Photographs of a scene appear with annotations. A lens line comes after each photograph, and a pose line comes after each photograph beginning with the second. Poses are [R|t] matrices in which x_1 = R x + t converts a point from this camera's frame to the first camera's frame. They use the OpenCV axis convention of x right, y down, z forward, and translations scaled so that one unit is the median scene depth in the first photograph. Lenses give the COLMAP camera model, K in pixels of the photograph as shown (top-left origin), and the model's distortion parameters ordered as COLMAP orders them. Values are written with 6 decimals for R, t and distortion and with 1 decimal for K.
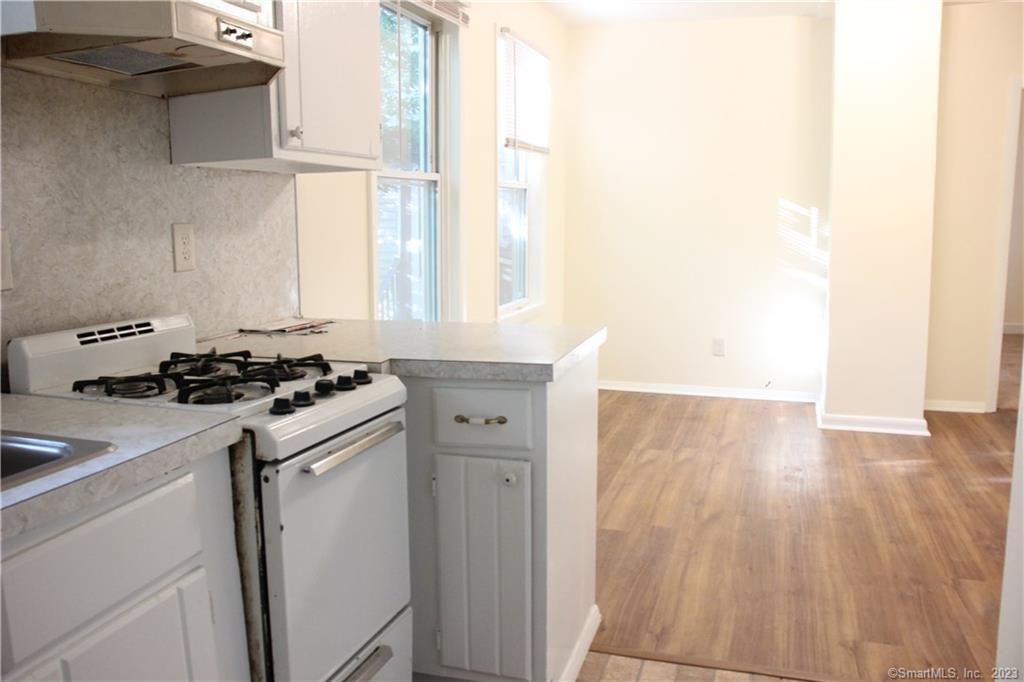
lens RADIAL K [[843.3, 0, 512.0], [0, 843.3, 341.0], [0, 0, 1]] dist [-0.173749, 0.168853]
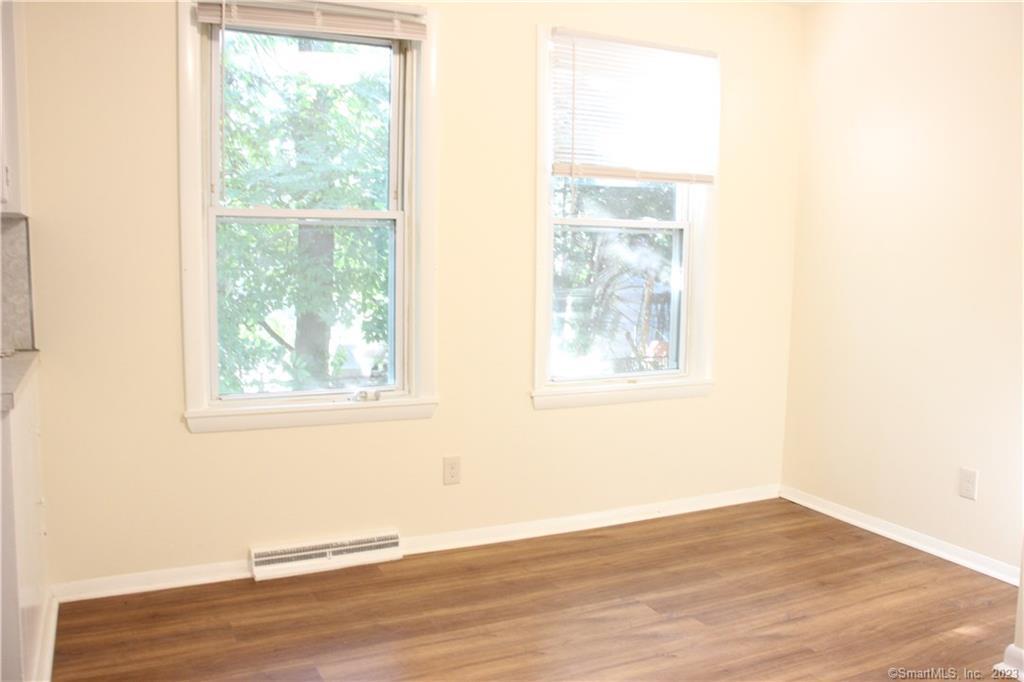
lens RADIAL K [[843.3, 0, 512.0], [0, 843.3, 341.0], [0, 0, 1]] dist [-0.173749, 0.168853]
pose [[0.694493, 0.089636, -0.713894, 0.595013], [-0.125468, 0.992094, 0.002508, -0.078802], [0.708475, 0.087829, 0.700249, 0.461497]]
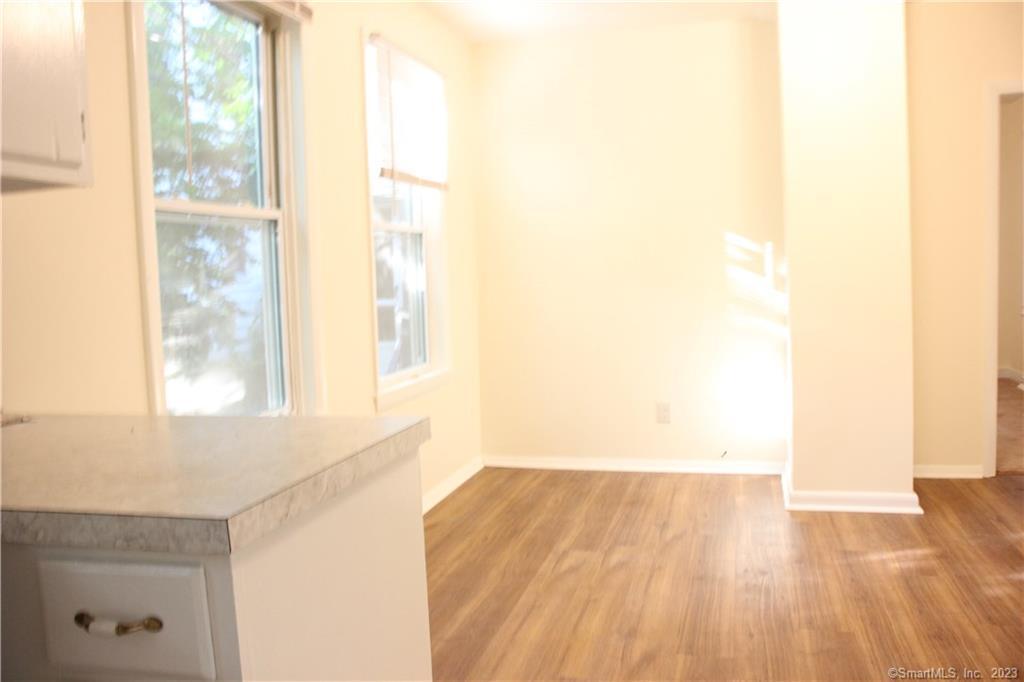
lens RADIAL K [[843.3, 0, 512.0], [0, 843.3, 341.0], [0, 0, 1]] dist [-0.173749, 0.168853]
pose [[0.998513, -0.035680, 0.041210, 0.086867], [0.038505, 0.996810, -0.069909, -0.015703], [-0.038584, 0.071392, 0.996702, 0.220995]]
